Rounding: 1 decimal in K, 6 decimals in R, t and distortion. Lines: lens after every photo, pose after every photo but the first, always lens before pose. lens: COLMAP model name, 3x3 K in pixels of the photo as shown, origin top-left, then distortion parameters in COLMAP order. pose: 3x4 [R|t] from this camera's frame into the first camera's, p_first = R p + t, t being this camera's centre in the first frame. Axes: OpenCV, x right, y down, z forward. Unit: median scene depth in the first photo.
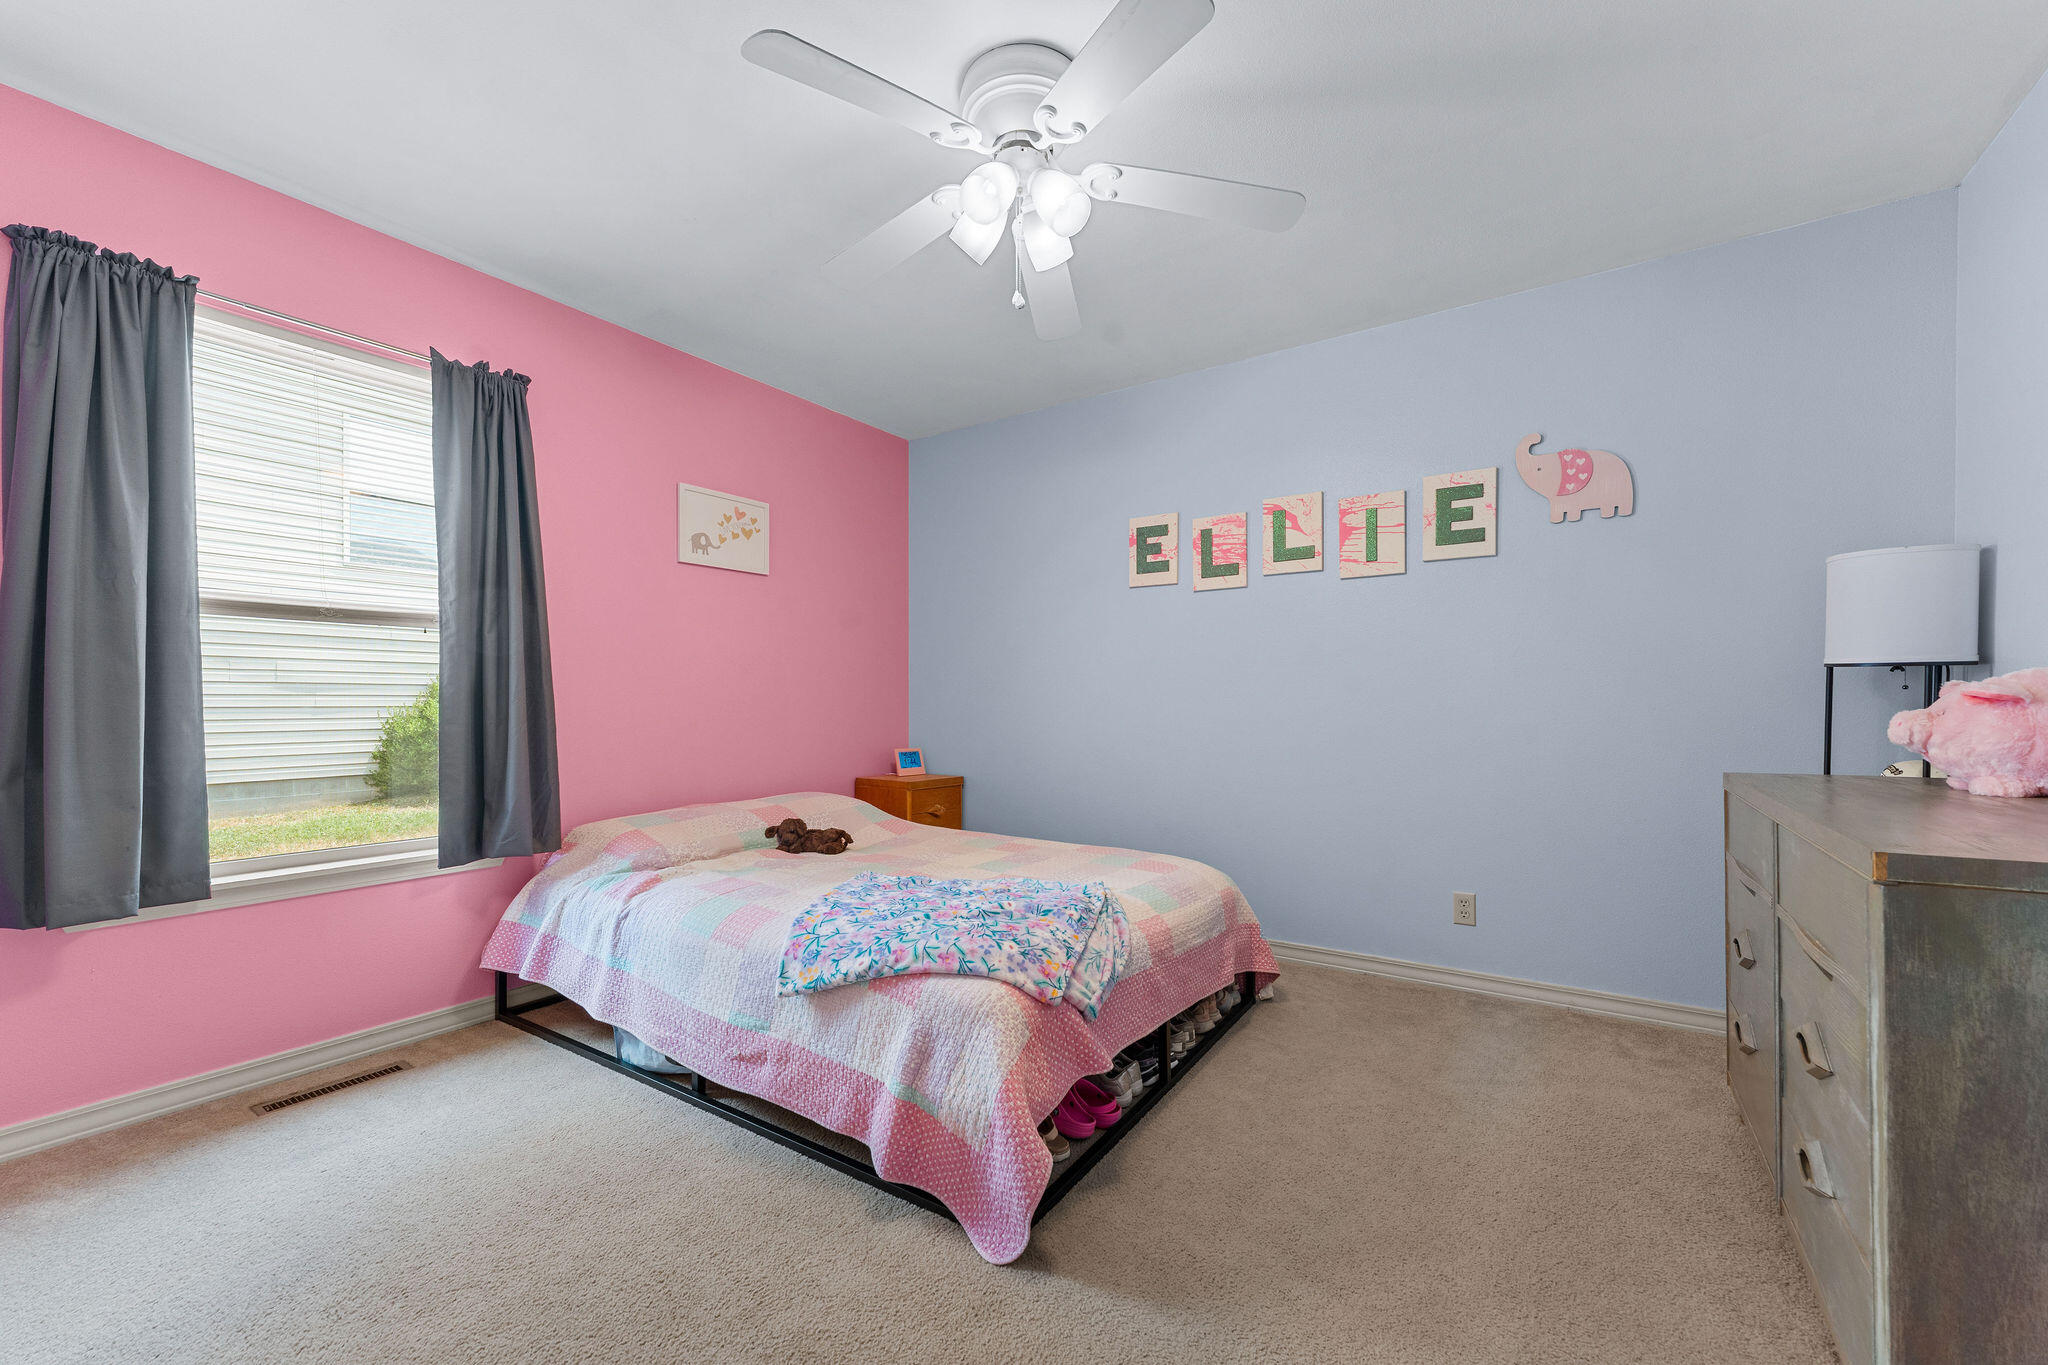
lens RADIAL K [[817.7, 0, 1022.4], [0, 817.7, 692.5], [0, 0, 1]] dist [-0.001515, -0.000399]
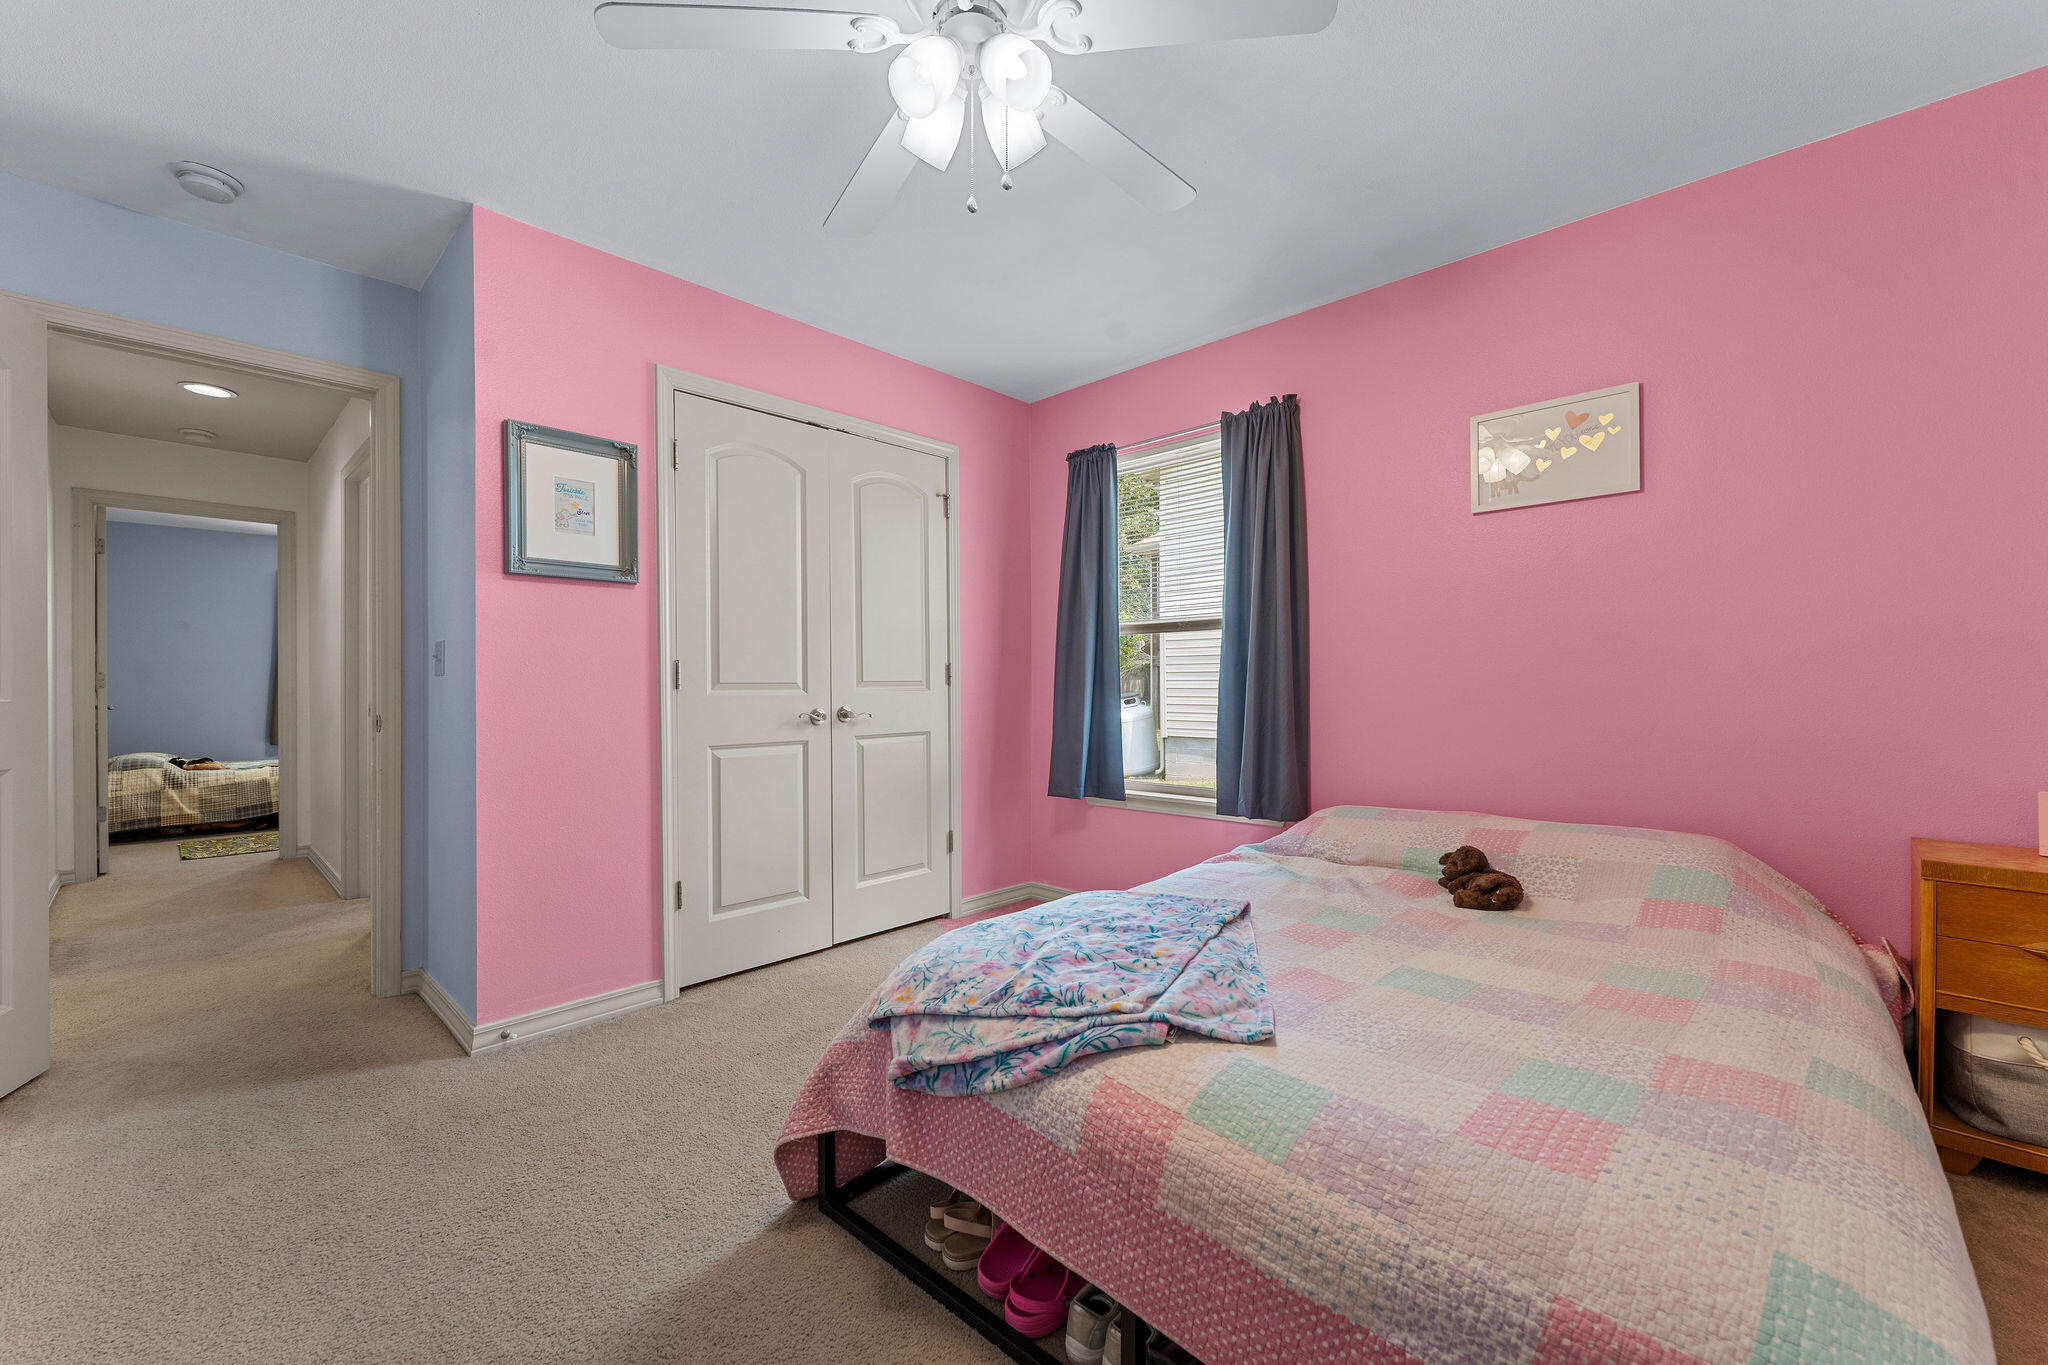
lens RADIAL K [[817.7, 0, 1021.0], [0, 817.7, 685.0], [0, 0, 1]] dist [-0.001515, -0.000399]
pose [[-0.161392, -0.002042, -0.986888, 0.616772], [0.006834, 0.999972, -0.003187, 0.012057], [0.986867, -0.007259, -0.161373, 0.908015]]
